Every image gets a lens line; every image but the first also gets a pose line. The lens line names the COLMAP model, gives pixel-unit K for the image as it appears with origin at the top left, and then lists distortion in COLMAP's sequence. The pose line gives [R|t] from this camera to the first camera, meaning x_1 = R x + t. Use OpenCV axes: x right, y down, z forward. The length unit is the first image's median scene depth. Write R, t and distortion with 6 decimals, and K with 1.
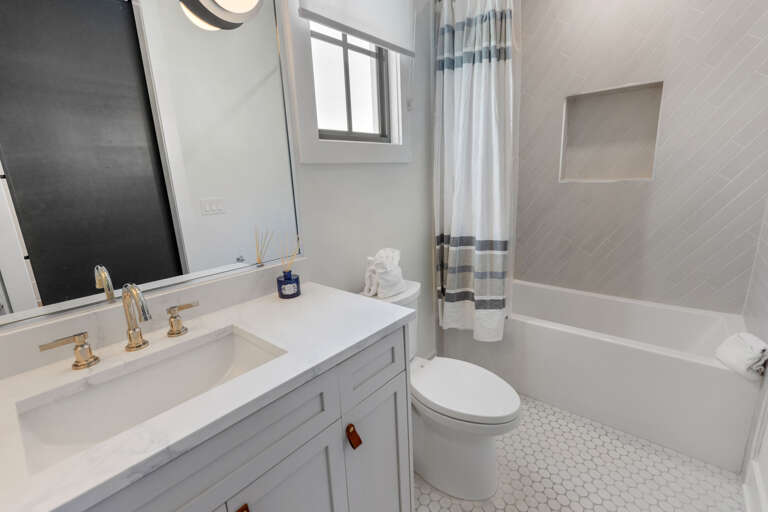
lens RADIAL K [[333.3, 0, 395.4], [0, 333.3, 235.7], [0, 0, 1]] dist [0.003039, 0.000238]
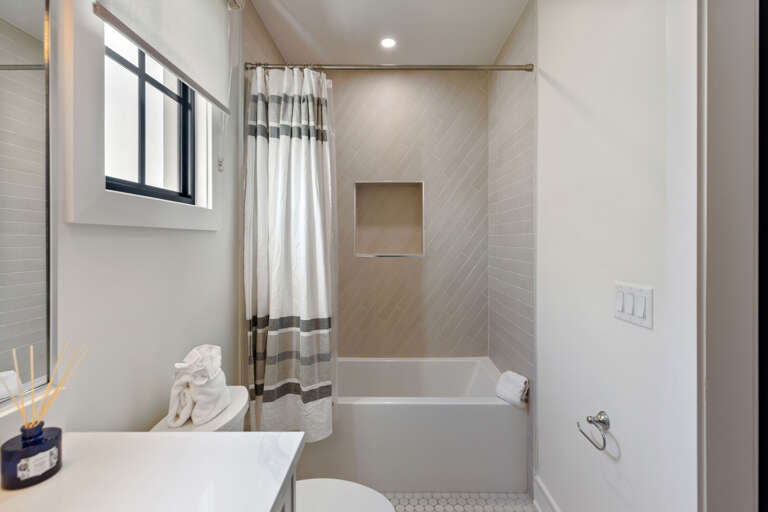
lens RADIAL K [[333.3, 0, 395.4], [0, 333.3, 235.7], [0, 0, 1]] dist [0.003039, 0.000238]
pose [[0.787181, 0.051526, 0.614566, -0.120105], [0.081559, 0.979054, -0.186552, -0.021055], [-0.611306, 0.196974, 0.766490, 0.114808]]
